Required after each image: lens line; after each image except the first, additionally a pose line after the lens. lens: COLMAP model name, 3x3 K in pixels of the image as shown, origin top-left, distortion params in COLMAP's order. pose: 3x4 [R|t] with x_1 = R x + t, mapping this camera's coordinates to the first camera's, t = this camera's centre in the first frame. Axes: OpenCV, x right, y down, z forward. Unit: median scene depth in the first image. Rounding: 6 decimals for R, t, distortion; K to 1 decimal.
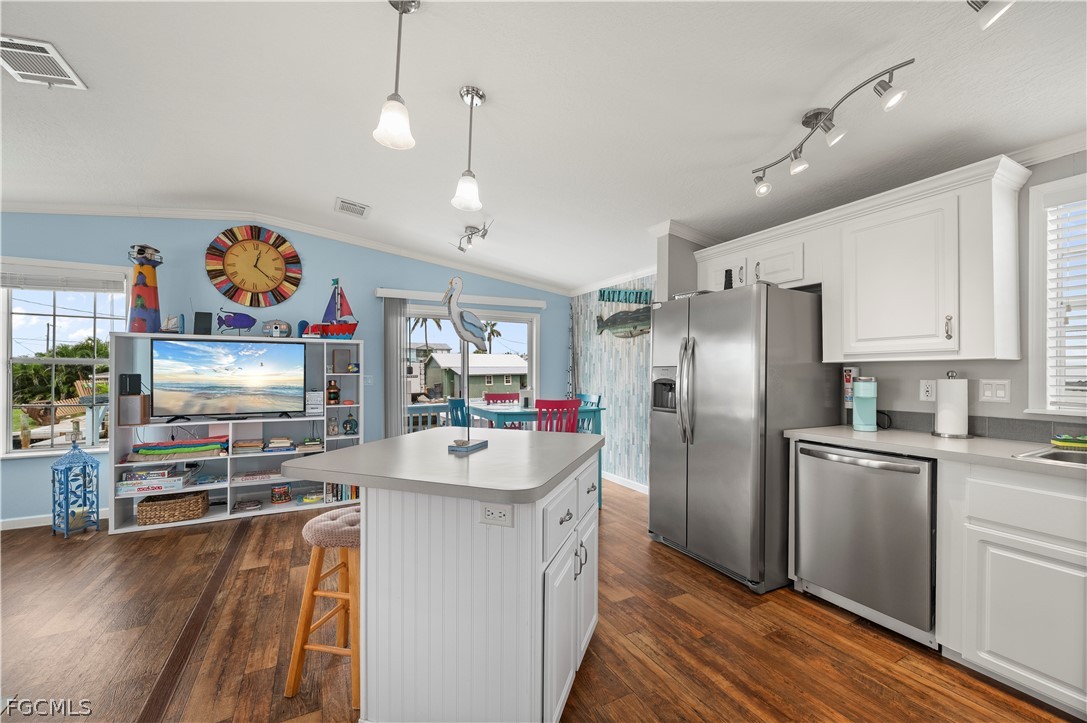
lens RADIAL K [[443.6, 0, 543.5], [0, 443.6, 361.5], [0, 0, 1]] dist [0.001332, -0.000016]
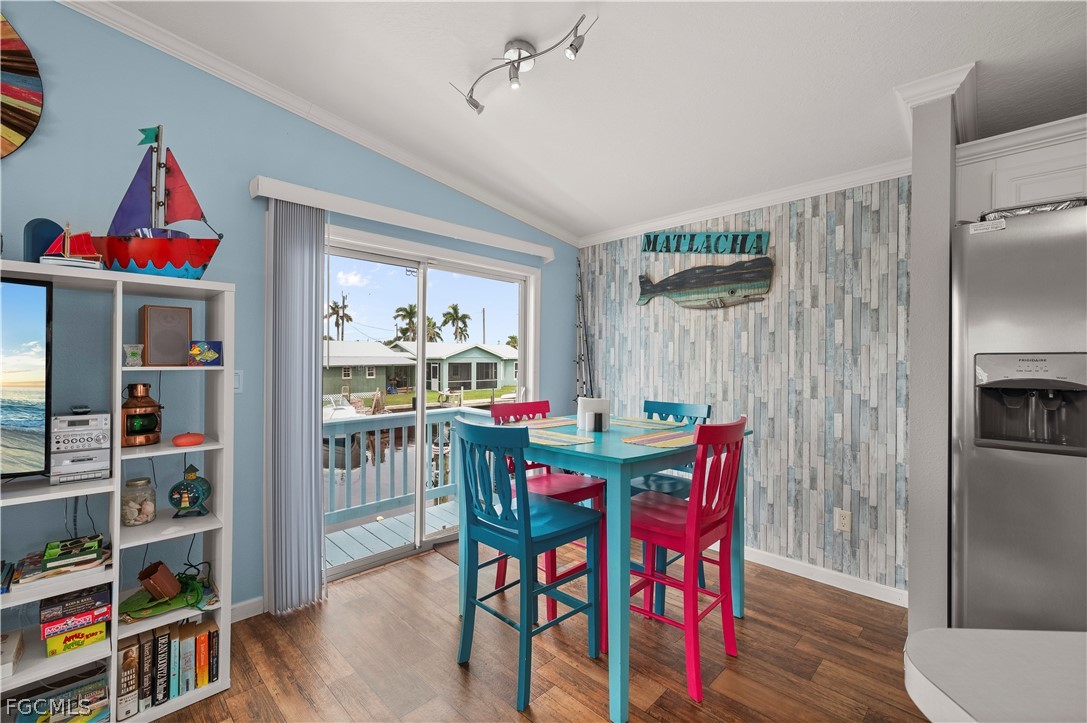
lens RADIAL K [[465.7, 0, 545.0], [0, 465.7, 352.3], [0, 0, 1]] dist [-0.001708, 0.000149]
pose [[0.953361, 0.009703, 0.301677, -0.255700], [-0.009837, 0.999951, -0.001074, 0.011558], [-0.301673, -0.001944, 0.953409, 0.495742]]
